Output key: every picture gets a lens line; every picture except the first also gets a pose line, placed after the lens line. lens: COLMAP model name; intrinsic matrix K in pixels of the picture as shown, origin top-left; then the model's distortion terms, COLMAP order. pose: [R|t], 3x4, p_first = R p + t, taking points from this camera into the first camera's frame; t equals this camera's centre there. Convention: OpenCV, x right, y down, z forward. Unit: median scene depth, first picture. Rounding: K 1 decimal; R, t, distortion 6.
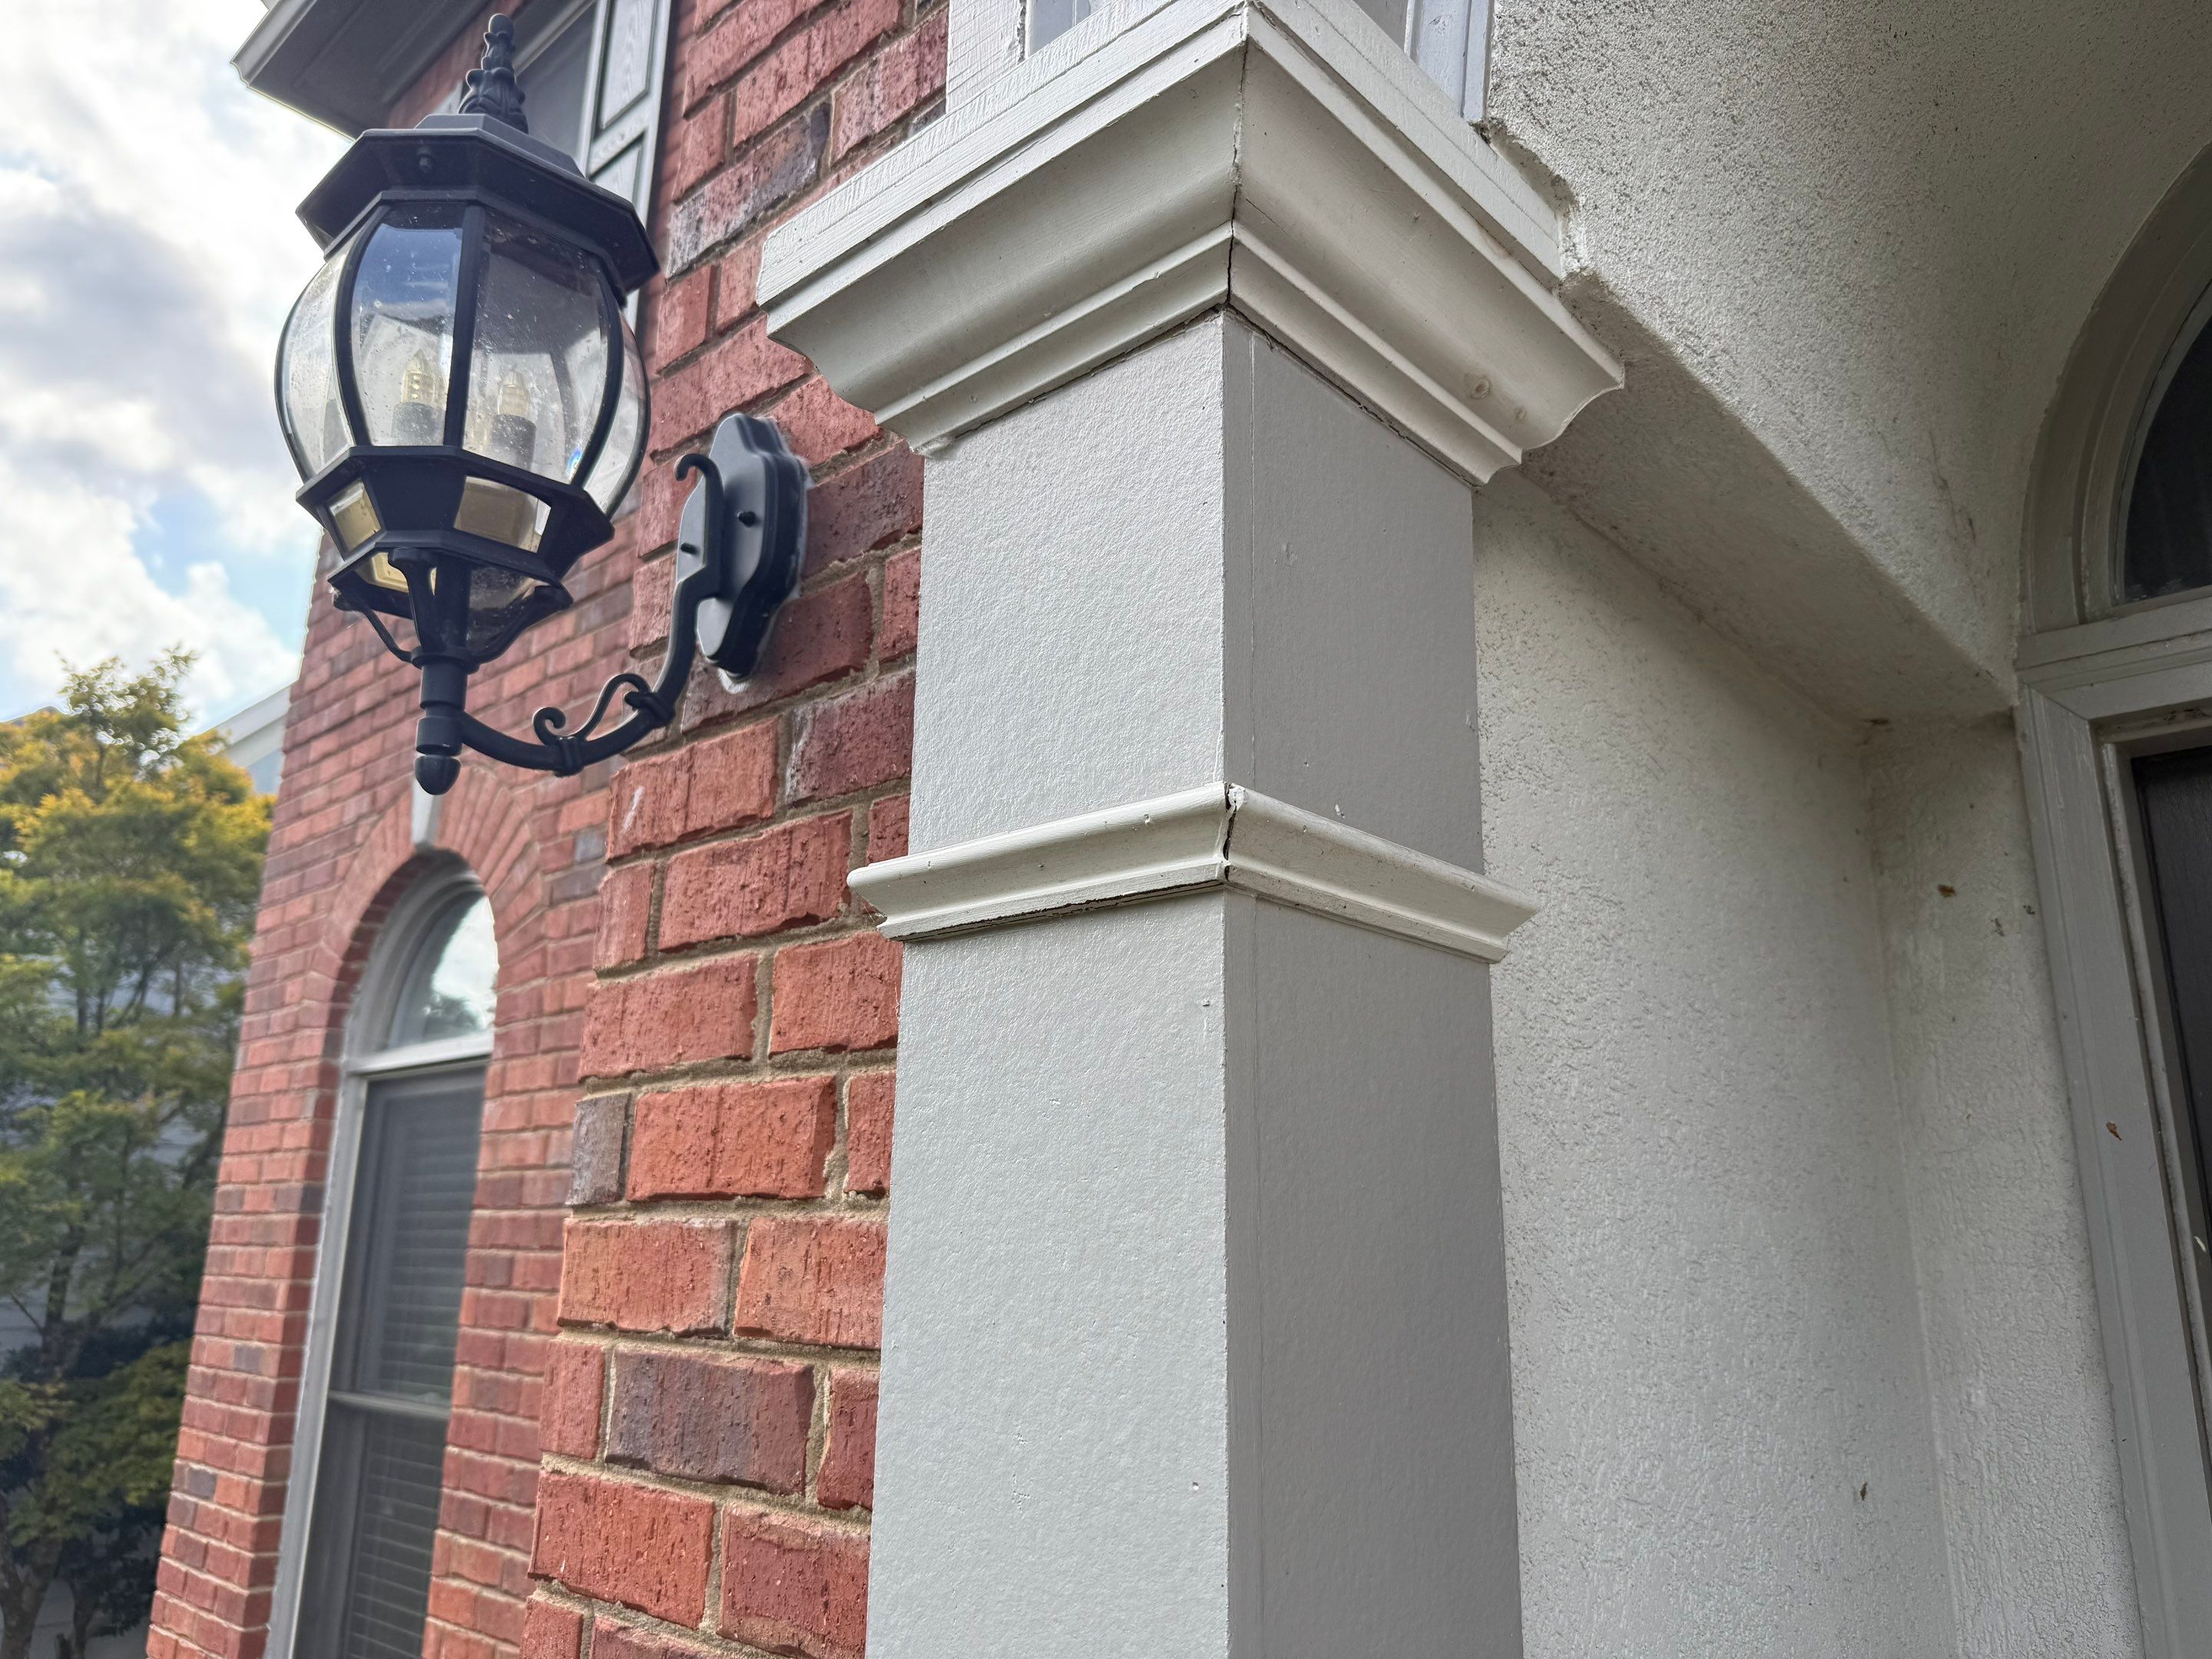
lens RADIAL K [[1607.3, 0, 1117.4], [0, 1607.3, 827.5], [0, 0, 1]] dist [0.135468, -0.314526]
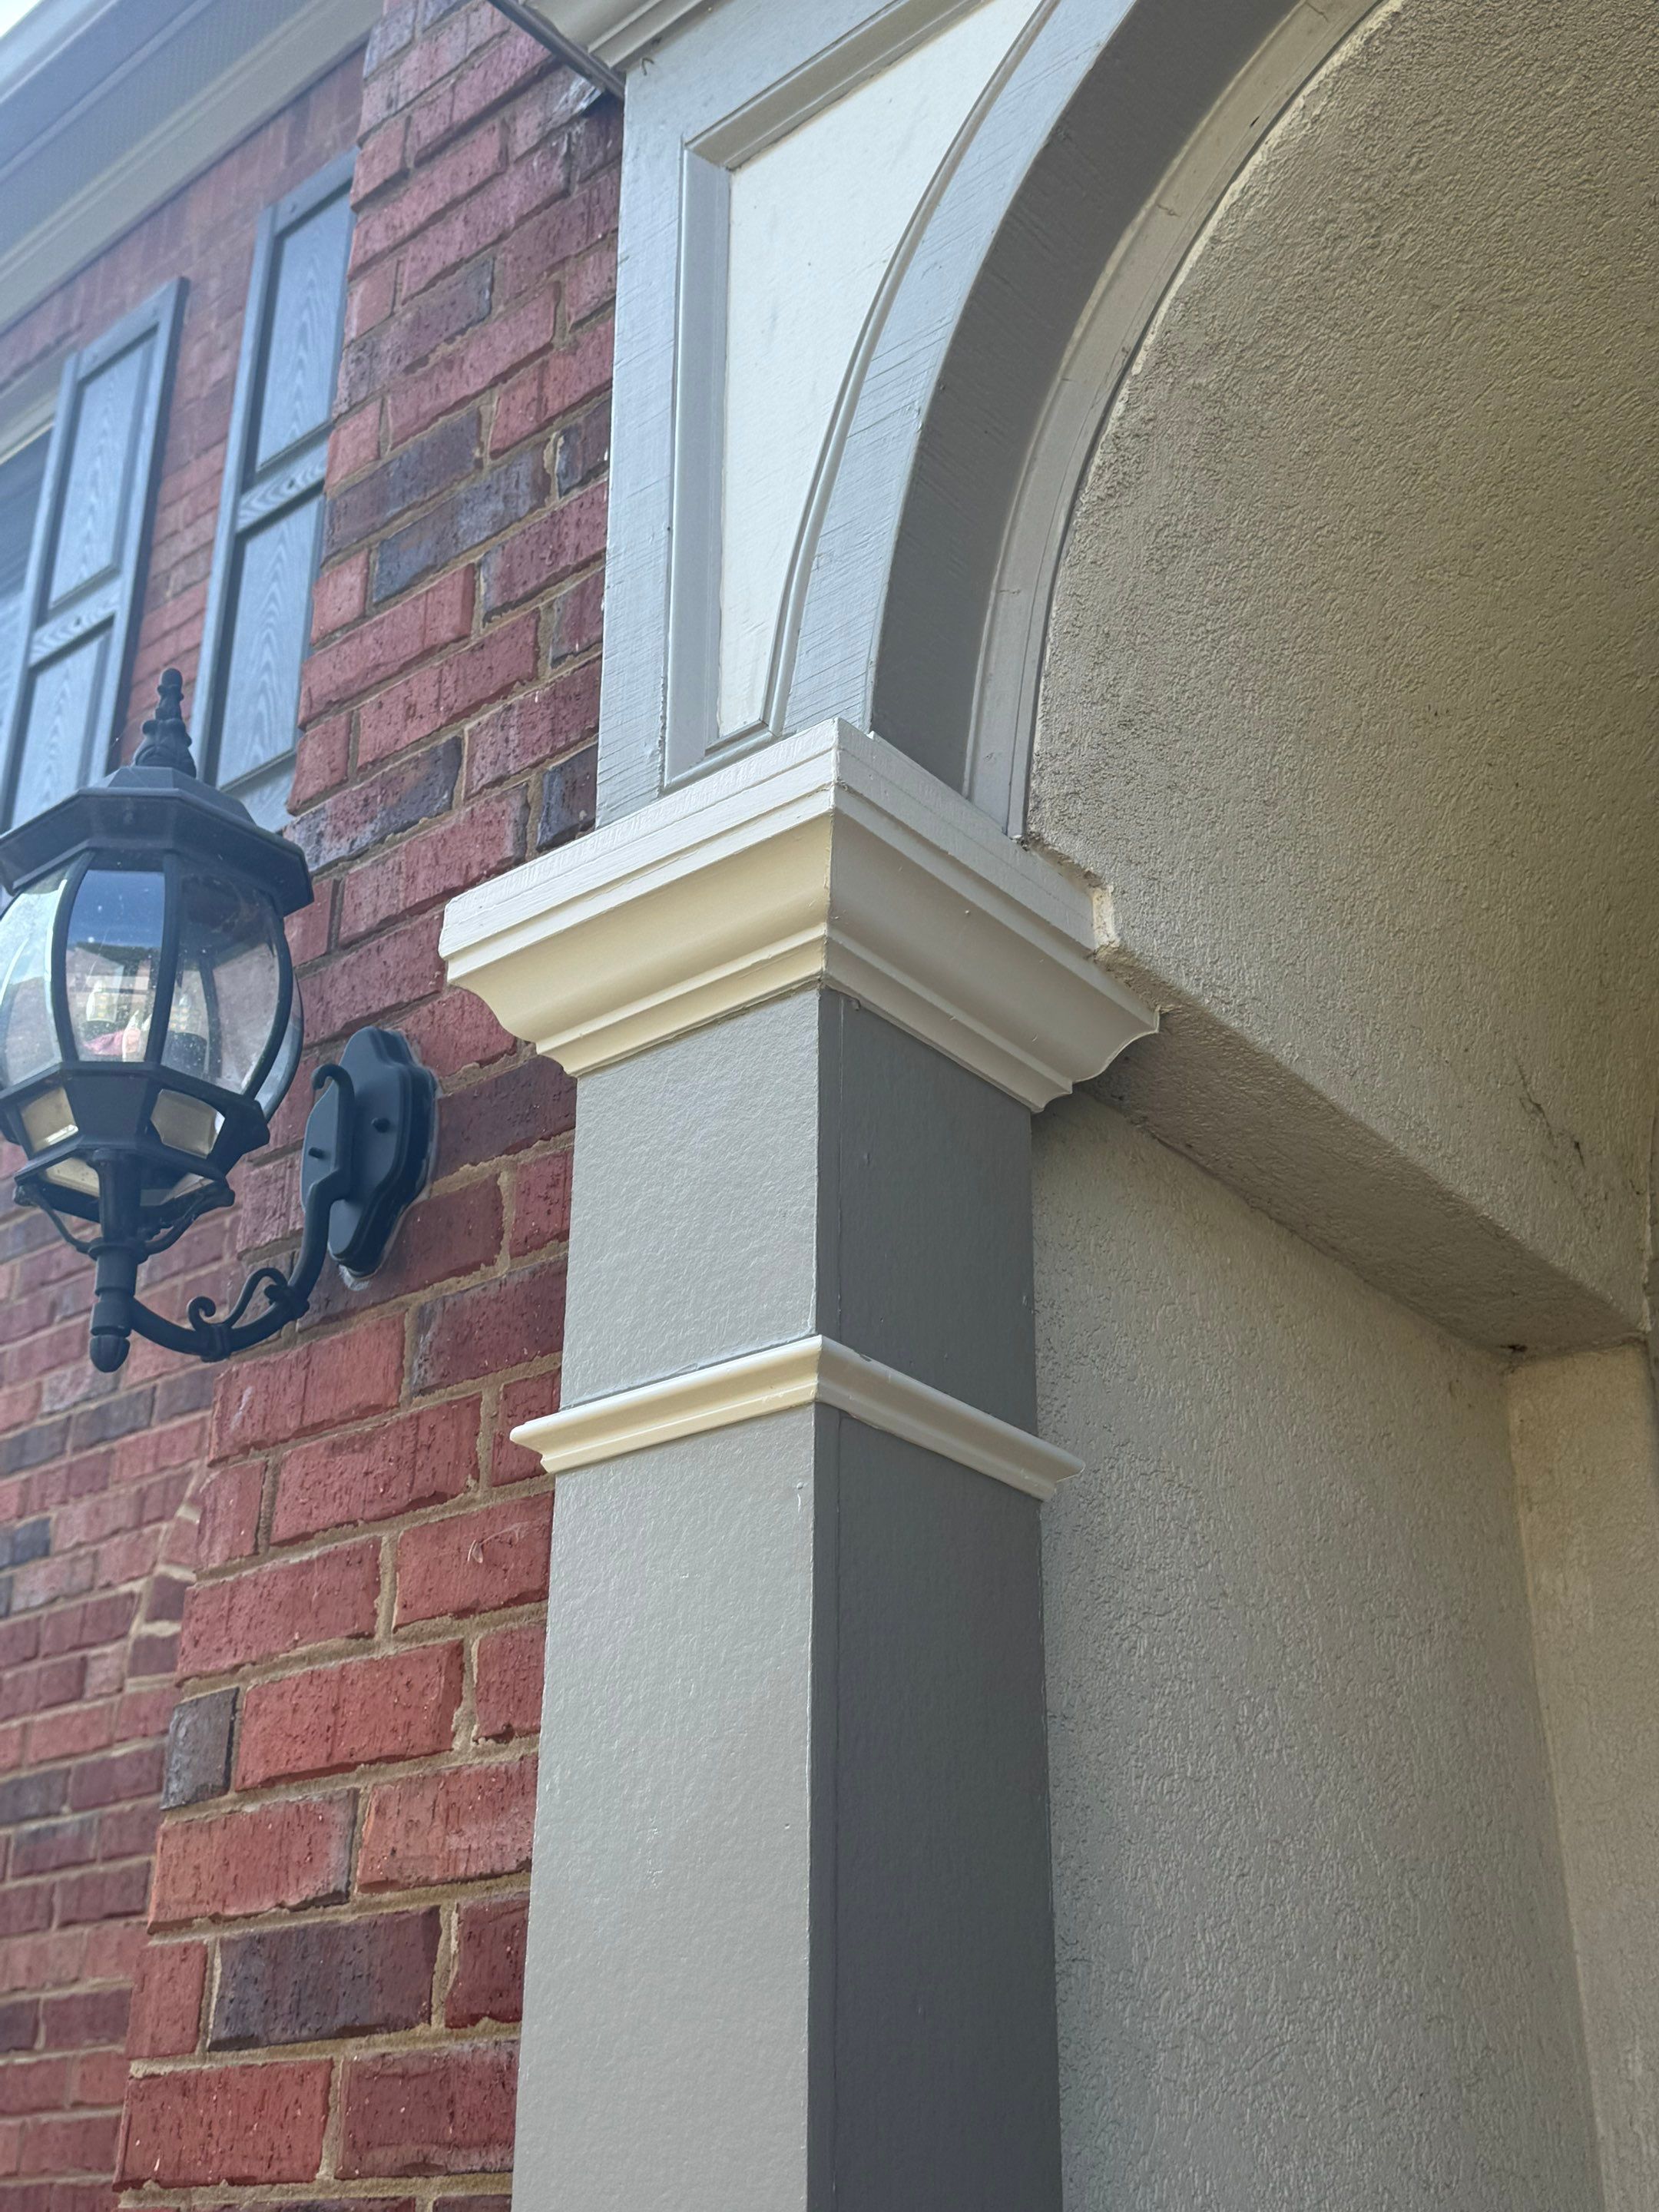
lens RADIAL K [[2480.5, 0, 829.8], [0, 2480.5, 1103.0], [0, 0, 1]] dist [0.139291, 0.009185]
pose [[0.998829, 0.014528, 0.046153, -0.012480], [-0.005359, 0.981207, -0.192881, 0.114319], [-0.048087, 0.192408, 0.980136, -0.649593]]
